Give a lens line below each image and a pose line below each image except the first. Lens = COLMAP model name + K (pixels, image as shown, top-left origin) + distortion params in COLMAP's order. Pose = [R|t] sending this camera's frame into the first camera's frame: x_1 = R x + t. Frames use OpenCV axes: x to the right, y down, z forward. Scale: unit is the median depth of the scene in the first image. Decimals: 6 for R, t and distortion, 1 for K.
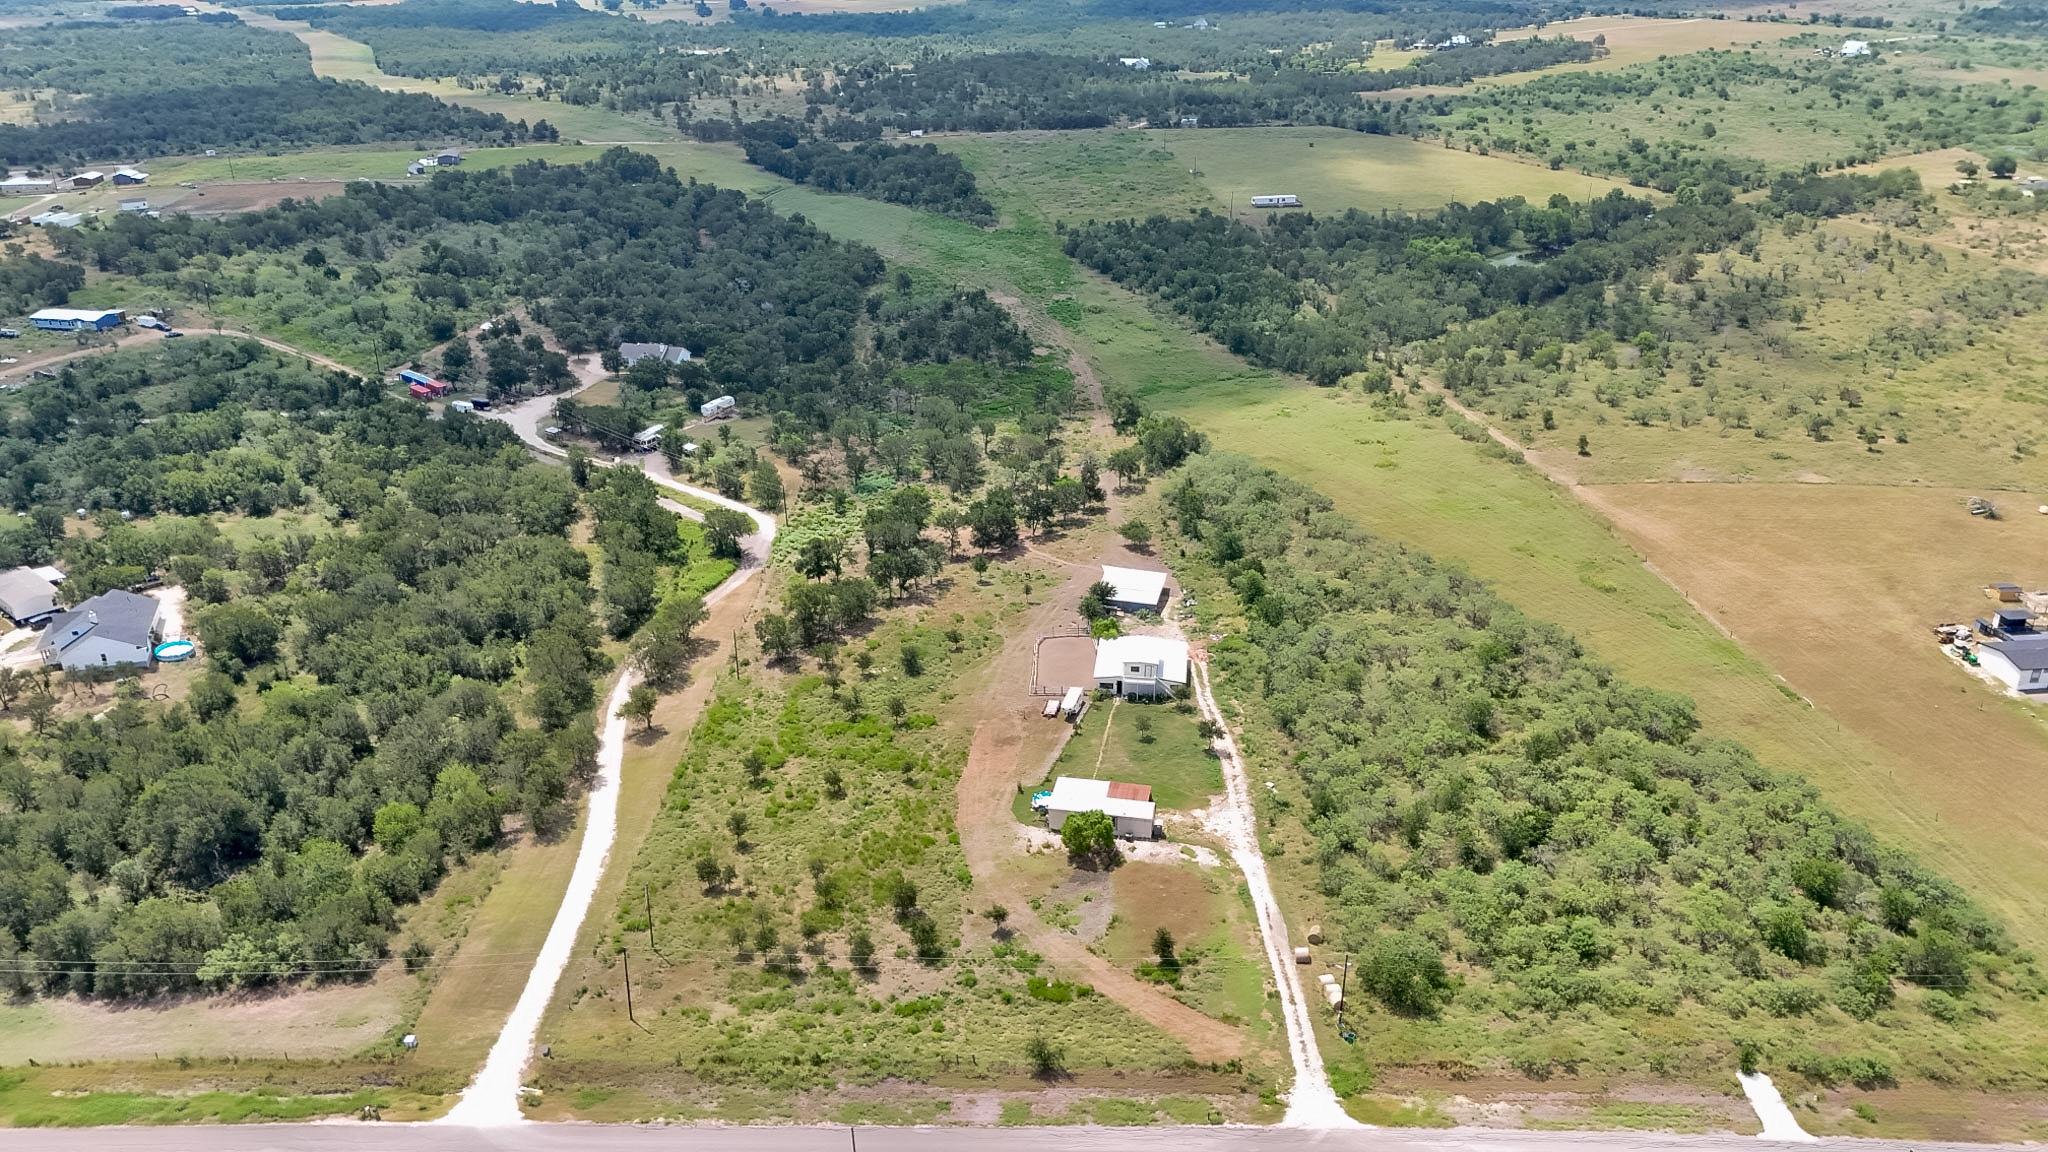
lens RADIAL K [[1497.2, 0, 1018.1], [0, 1497.2, 570.5], [0, 0, 1]] dist [0.072827, -0.065393]
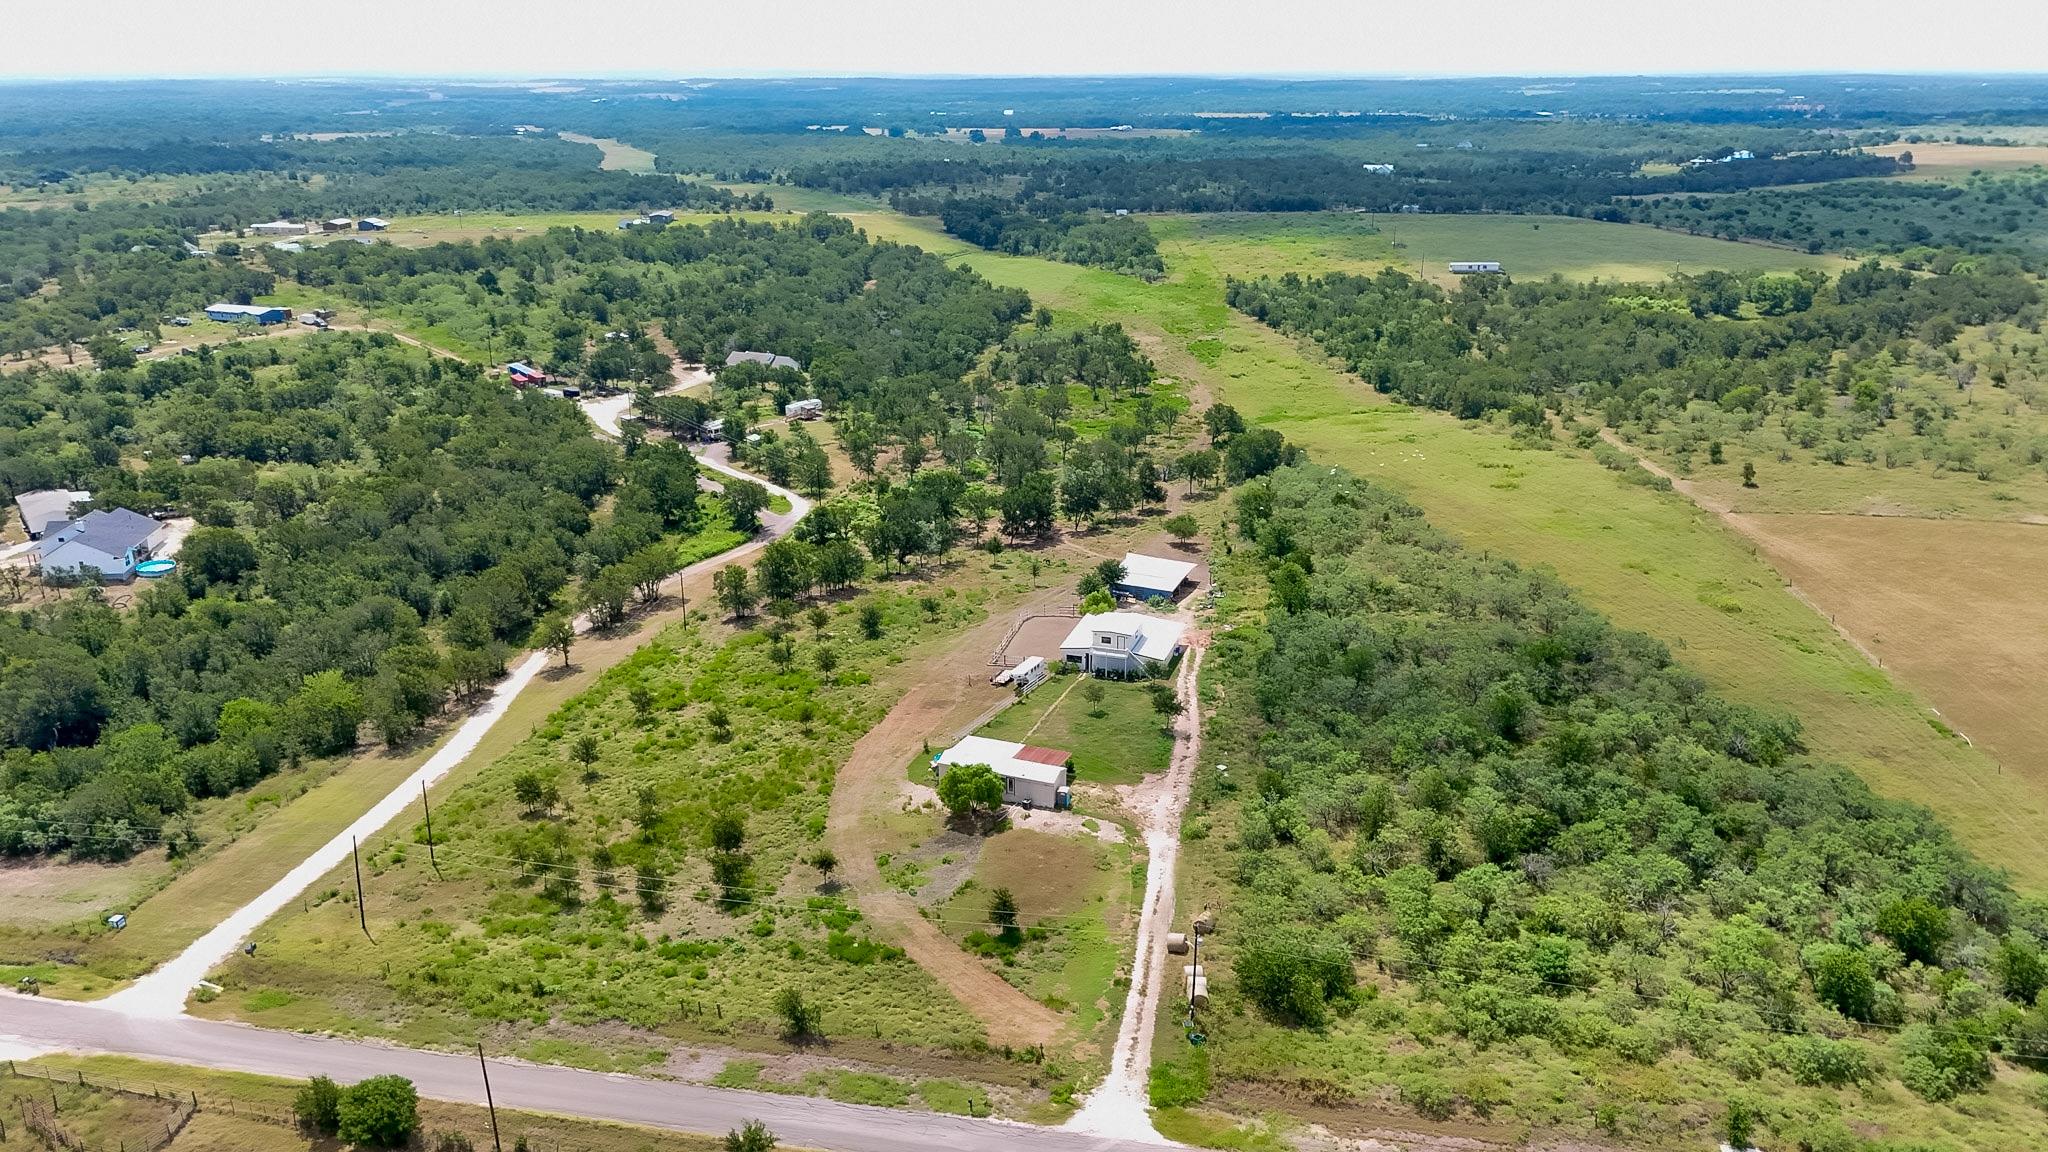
lens RADIAL K [[1497.2, 0, 1018.1], [0, 1497.2, 570.5], [0, 0, 1]] dist [0.072827, -0.065393]
pose [[0.982157, 0.063851, -0.176894, 0.214879], [-0.080070, 0.993062, -0.086119, 0.126219], [0.170168, 0.098747, 0.980455, 0.185845]]
